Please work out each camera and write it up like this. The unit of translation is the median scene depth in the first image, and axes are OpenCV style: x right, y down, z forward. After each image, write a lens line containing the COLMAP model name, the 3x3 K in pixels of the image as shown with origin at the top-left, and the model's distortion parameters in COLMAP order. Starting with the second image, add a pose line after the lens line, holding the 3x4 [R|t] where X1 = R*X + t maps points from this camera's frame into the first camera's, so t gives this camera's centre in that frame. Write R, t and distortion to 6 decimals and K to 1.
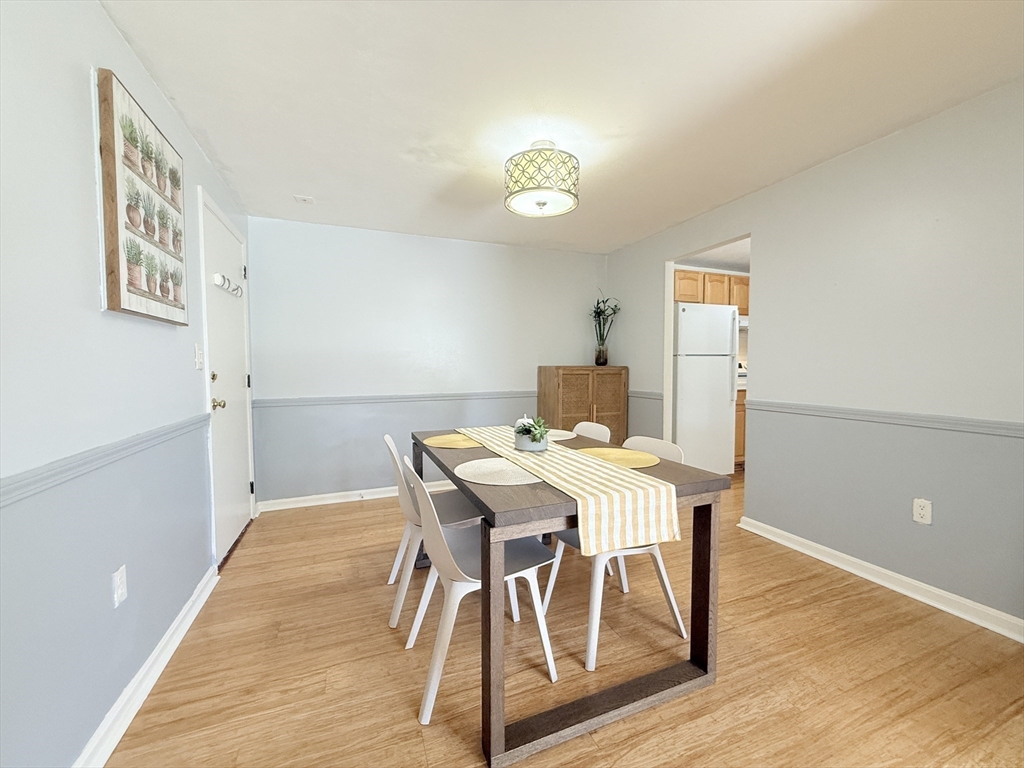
lens RADIAL K [[406.0, 0, 510.1], [0, 406.0, 384.0], [0, 0, 1]] dist [0.000642, 0.000061]
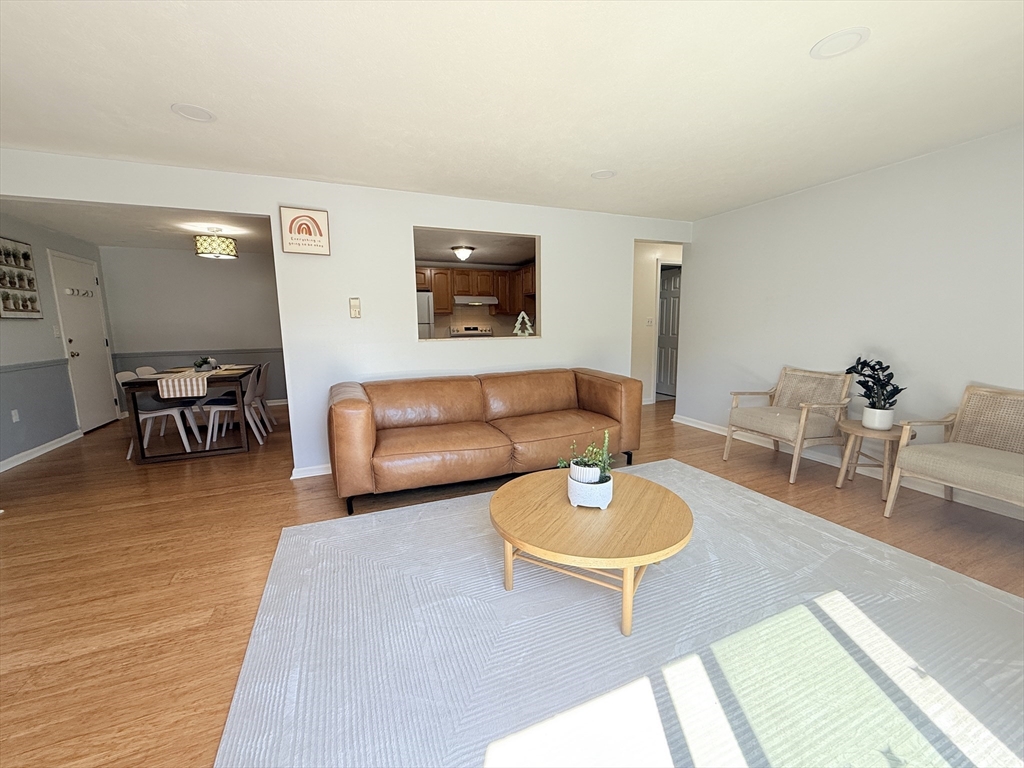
lens RADIAL K [[406.0, 0, 509.4], [0, 406.0, 383.4], [0, 0, 1]] dist [0.000642, 0.000061]
pose [[0.999580, -0.012461, 0.026153, 1.839960], [0.009755, 0.994820, 0.101179, 0.012328], [-0.027278, -0.100882, 0.994524, -1.441714]]
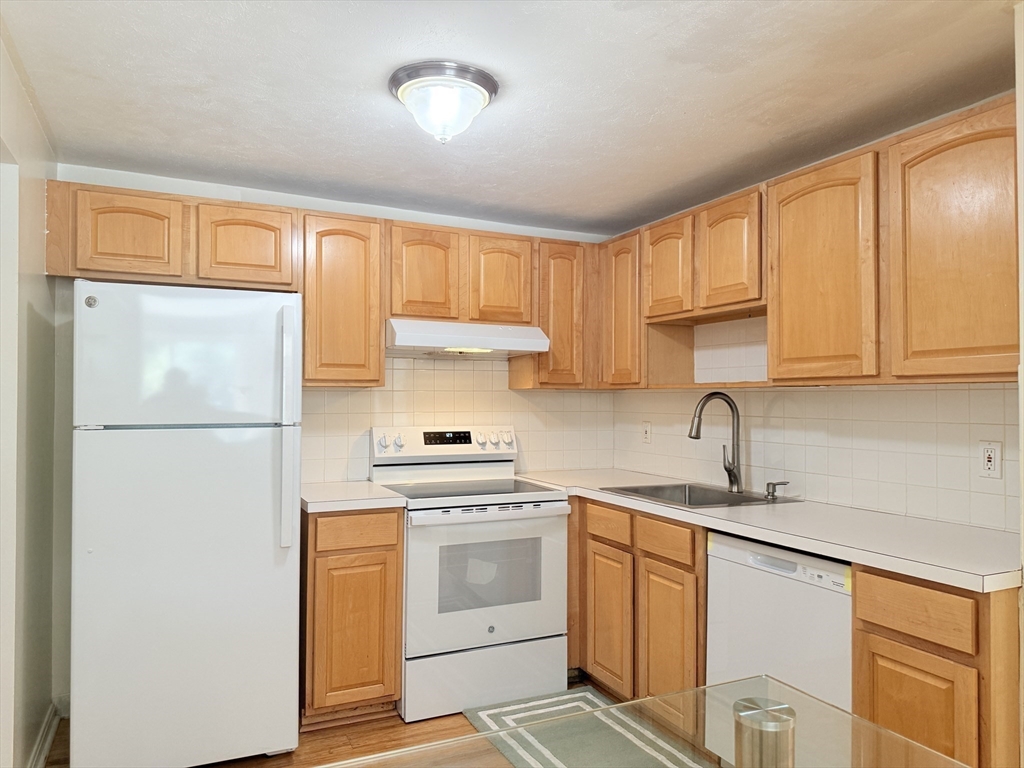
lens RADIAL K [[719.2, 0, 516.1], [0, 719.2, 387.1], [0, 0, 1]] dist [0.069448, -0.000918]
pose [[0.996948, 0.008193, 0.077642, 1.596644], [-0.003217, 0.997944, -0.064005, -0.143323], [-0.078007, 0.063560, 0.994925, 0.709805]]
